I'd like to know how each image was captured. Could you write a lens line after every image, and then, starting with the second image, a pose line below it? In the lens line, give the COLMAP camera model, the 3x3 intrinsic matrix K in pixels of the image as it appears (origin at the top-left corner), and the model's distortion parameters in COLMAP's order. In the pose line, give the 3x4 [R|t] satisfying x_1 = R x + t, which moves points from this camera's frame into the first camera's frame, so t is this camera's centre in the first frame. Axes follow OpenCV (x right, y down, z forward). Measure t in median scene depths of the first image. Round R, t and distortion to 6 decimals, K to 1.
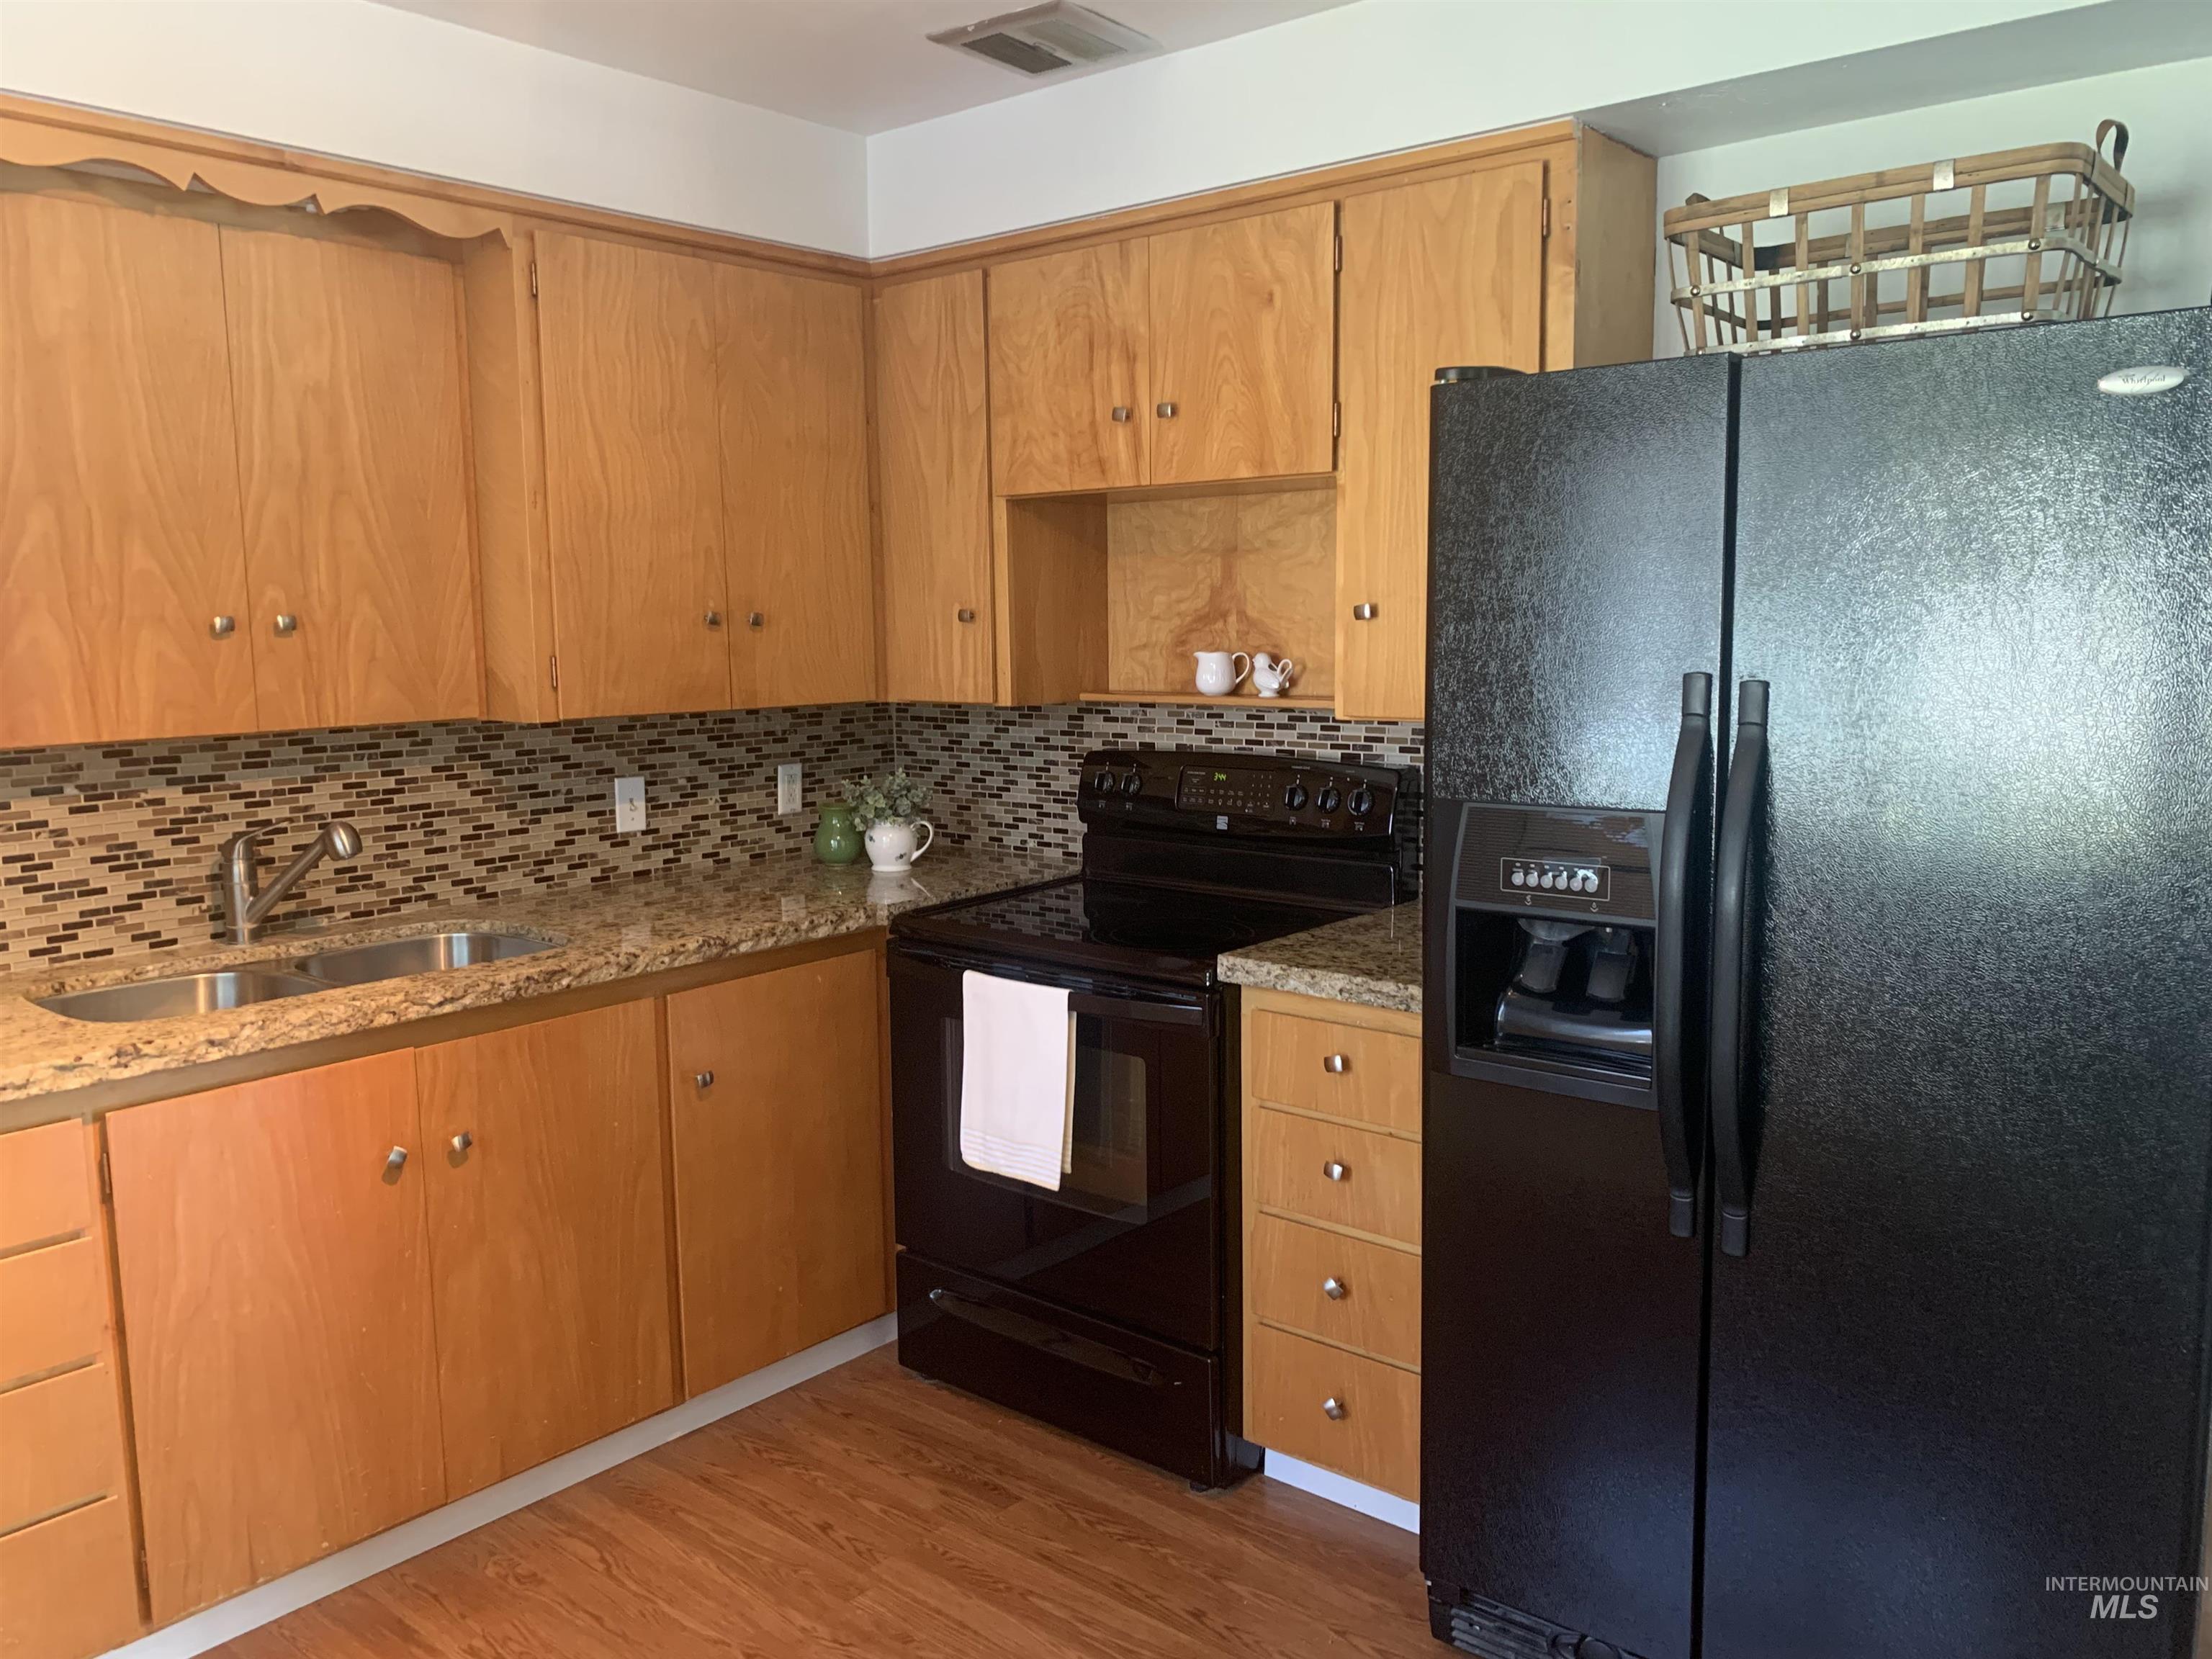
lens RADIAL K [[1738.1, 0, 1106.0], [0, 1738.1, 829.5], [0, 0, 1]] dist [0.151293, -0.241117]
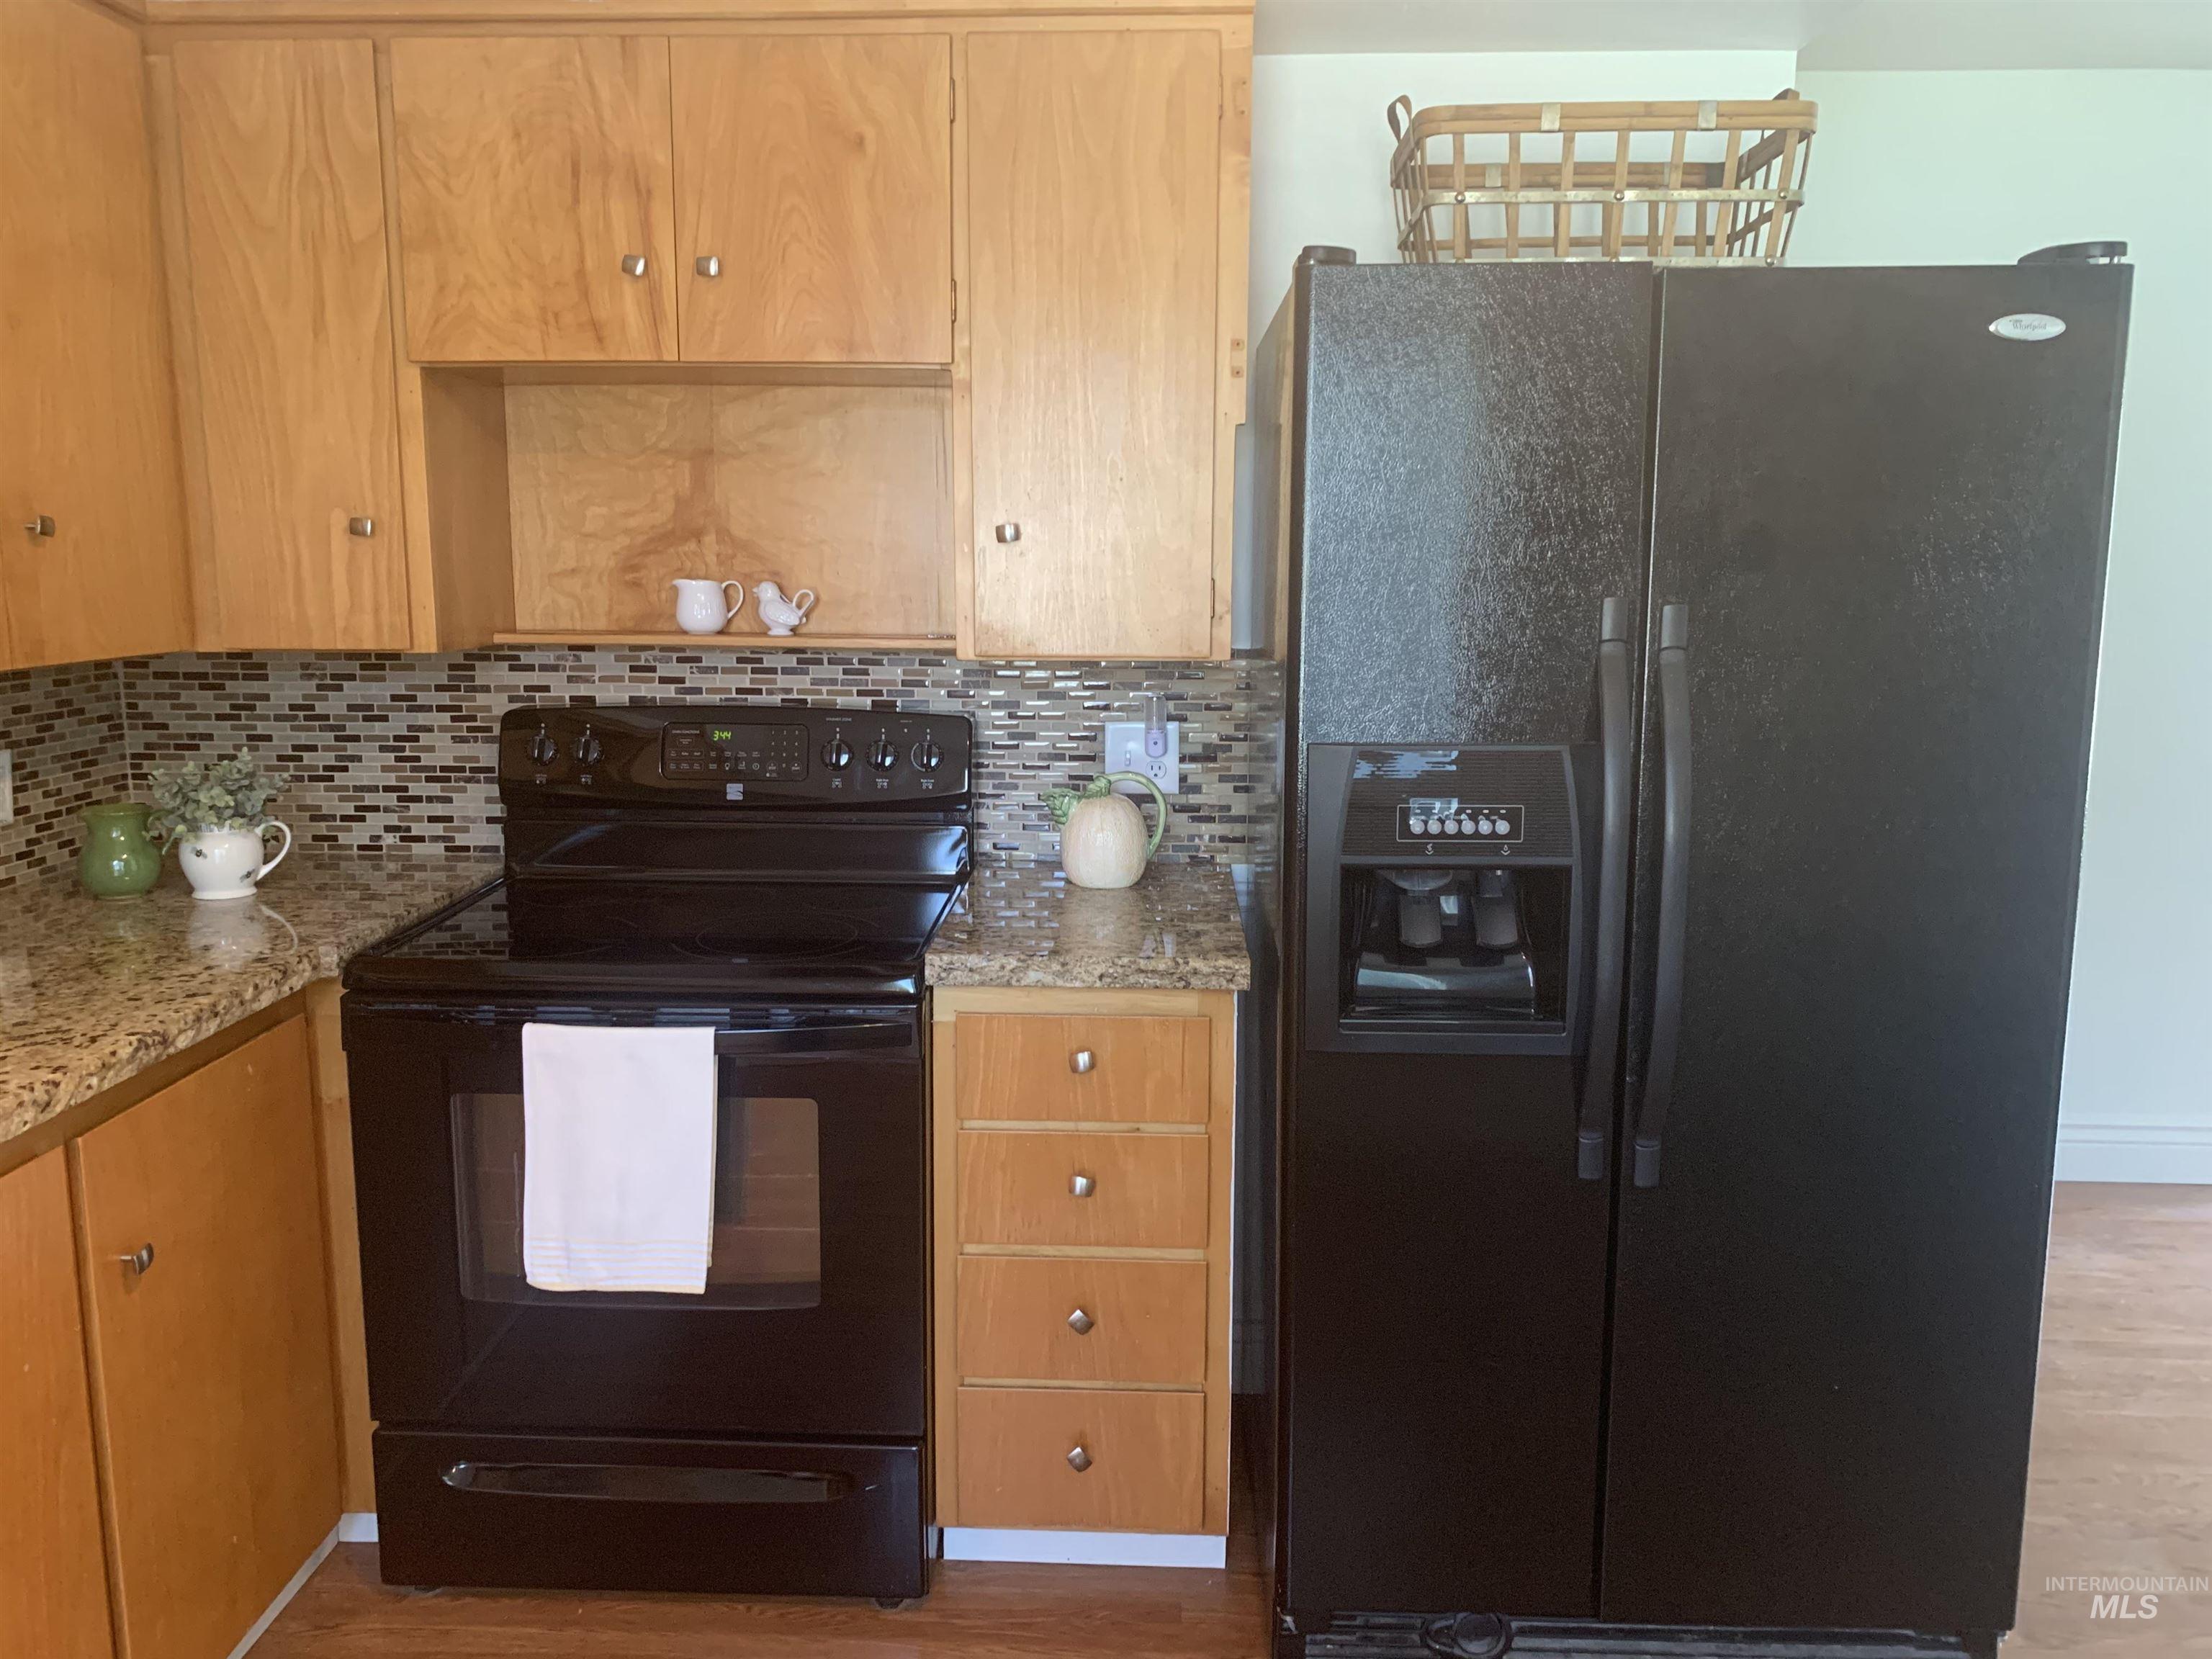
lens RADIAL K [[1741.0, 0, 1110.8], [0, 1741.0, 802.6], [0, 0, 1]] dist [0.129190, -0.228318]
pose [[0.788730, -0.077367, 0.609852, -0.289315], [0.065072, 0.996983, 0.042320, -0.021760], [-0.611286, 0.006305, 0.791385, 0.246828]]
